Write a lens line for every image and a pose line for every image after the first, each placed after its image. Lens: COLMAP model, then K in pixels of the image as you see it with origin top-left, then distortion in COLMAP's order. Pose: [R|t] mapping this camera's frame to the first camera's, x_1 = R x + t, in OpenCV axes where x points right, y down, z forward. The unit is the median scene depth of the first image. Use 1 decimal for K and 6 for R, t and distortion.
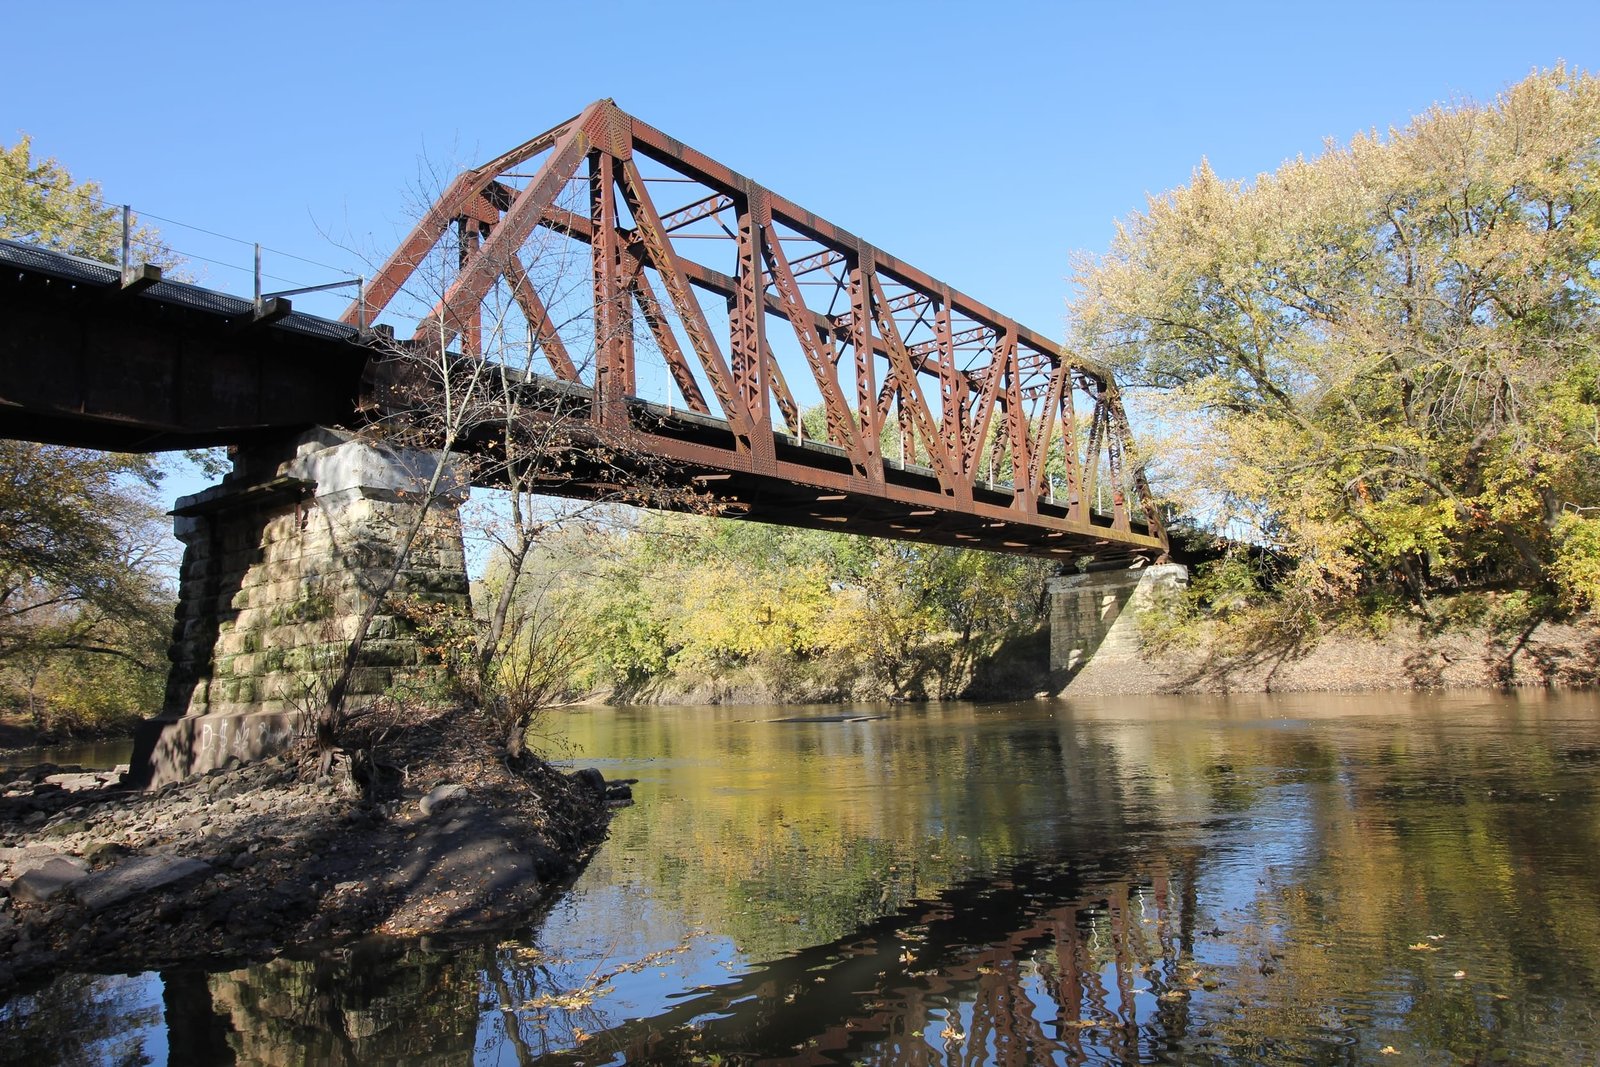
lens RADIAL K [[1058.0, 0, 798.5], [0, 1058.0, 529.7], [0, 0, 1]] dist [0.006409, -0.001918]
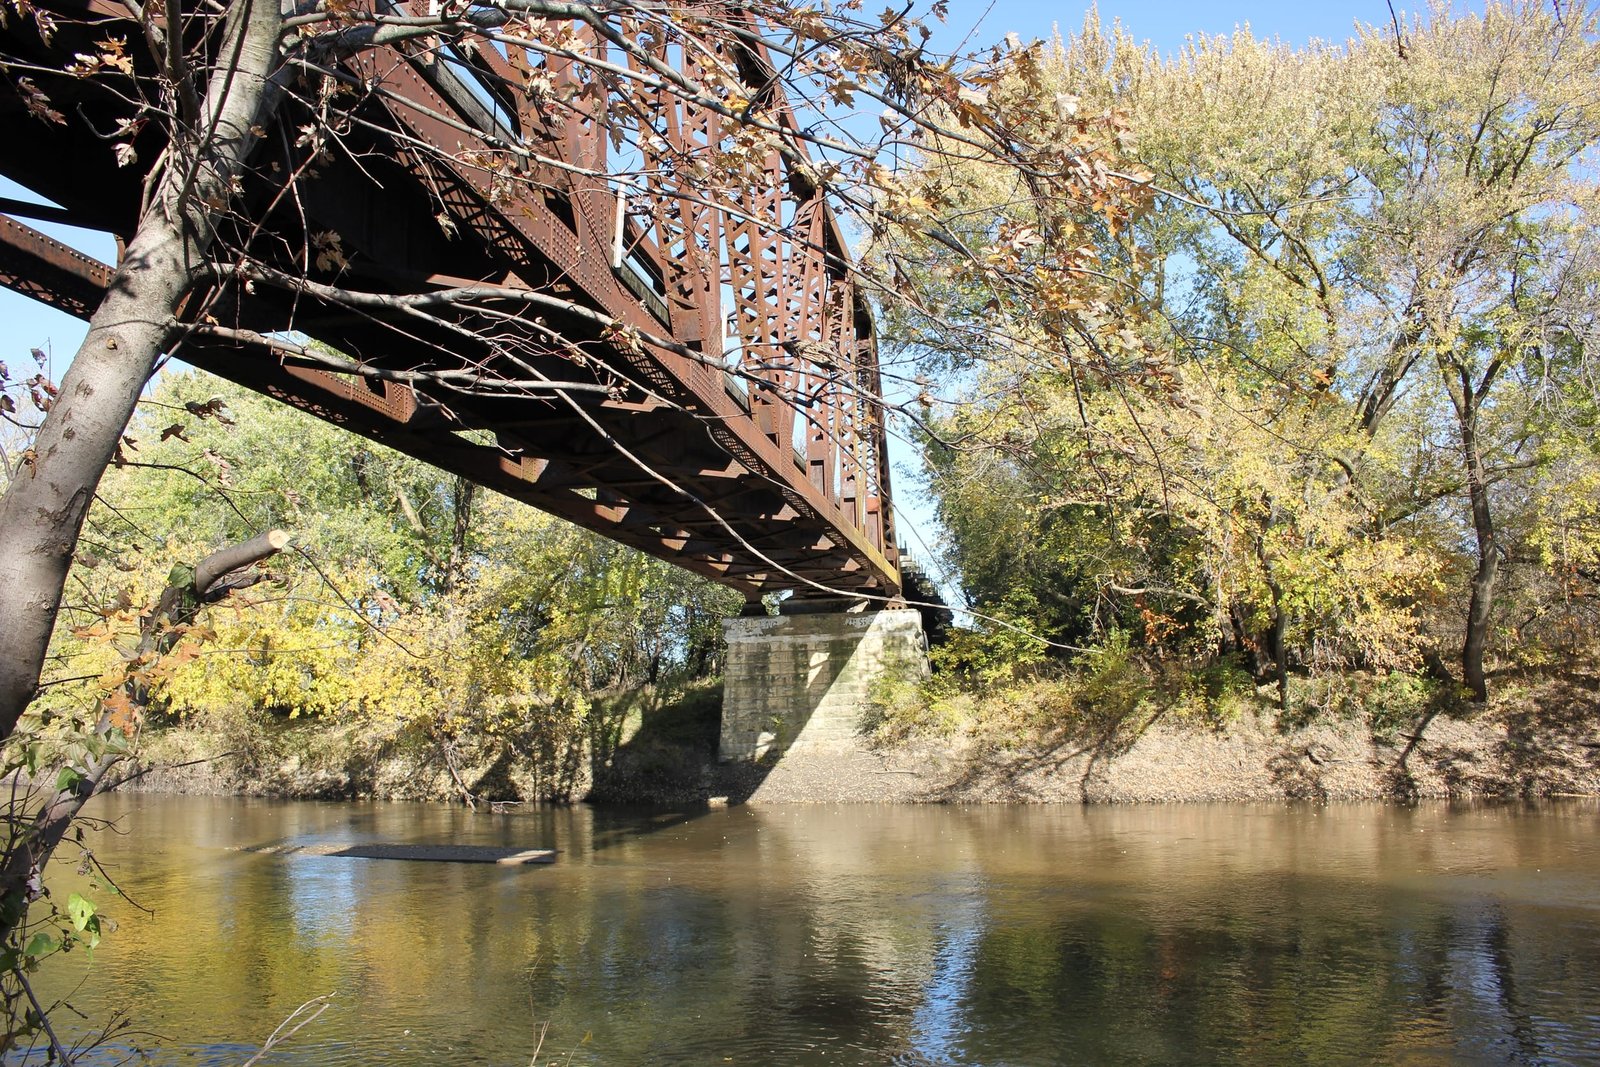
lens RADIAL K [[1321.7, 0, 801.6], [0, 1321.7, 526.7], [0, 0, 1]] dist [-0.155383, 0.137174]
pose [[0.893590, 0.097514, 0.438165, -0.119104], [-0.085529, 0.995224, -0.047062, 0.034113], [-0.440661, 0.004579, 0.897662, 0.367348]]
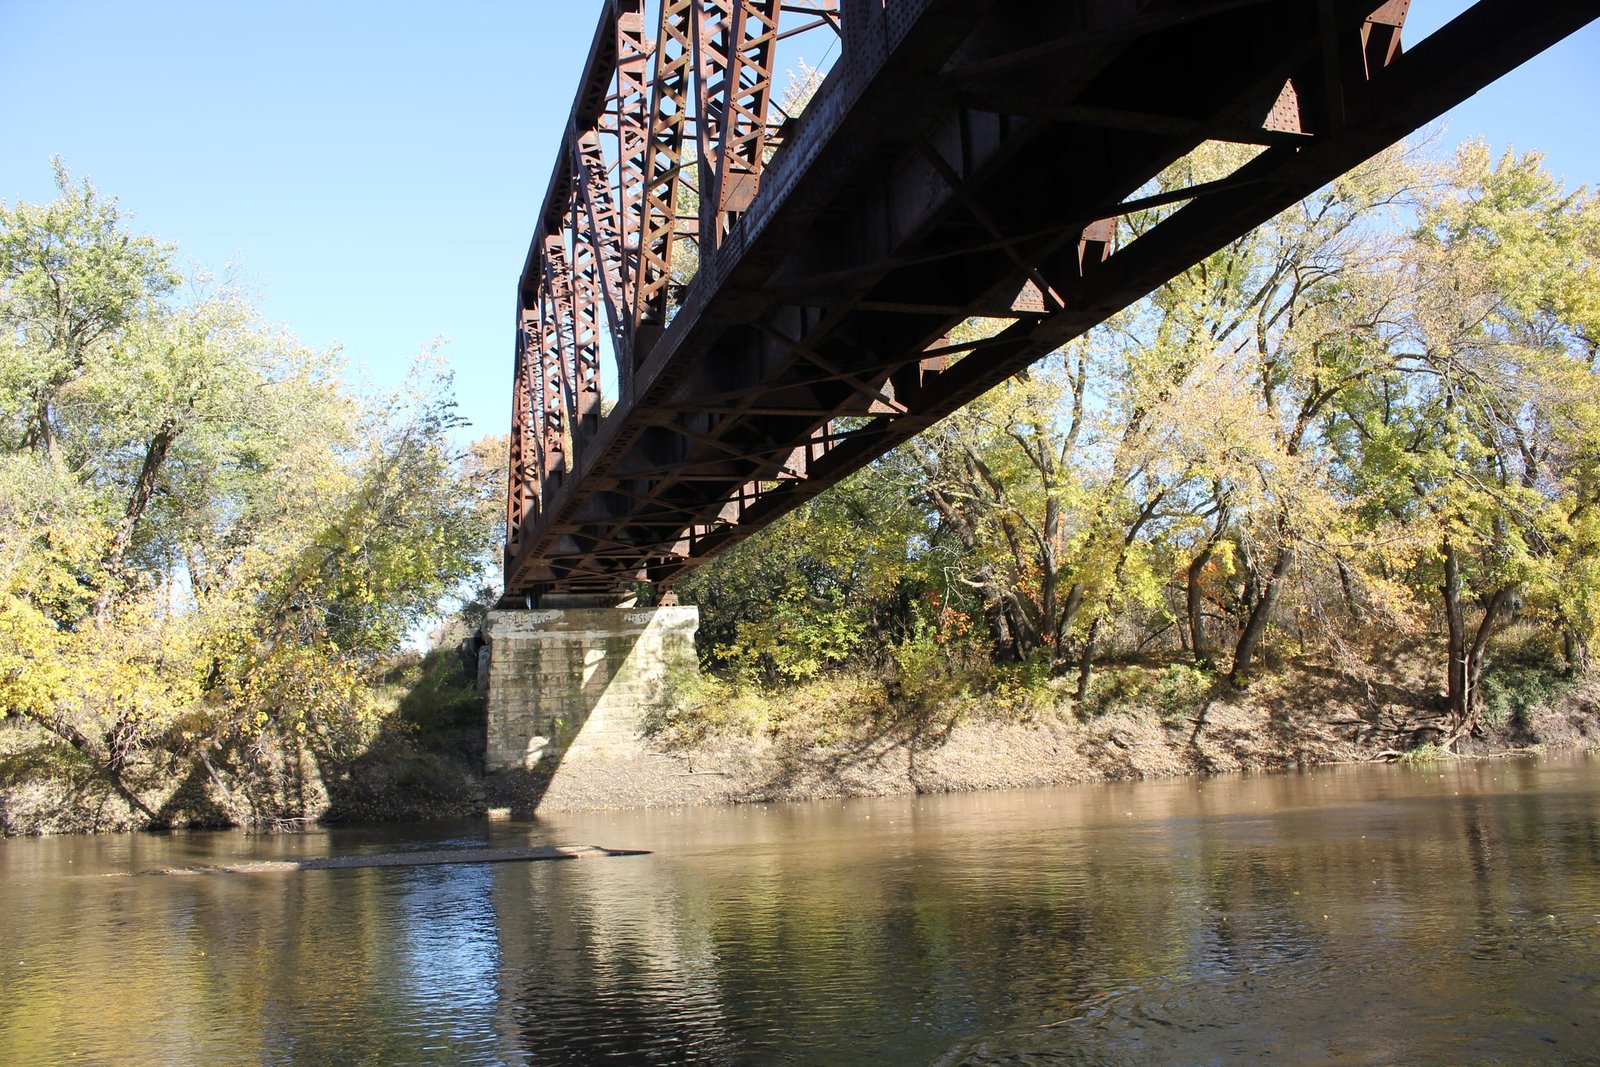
lens RADIAL K [[1325.5, 0, 806.5], [0, 1325.5, 535.2], [0, 0, 1]] dist [-0.165115, 0.152204]
pose [[0.586976, 0.150313, 0.795529, -0.354635], [-0.090381, 0.988638, -0.120113, 0.109187], [-0.804544, -0.001397, 0.593891, 0.624277]]
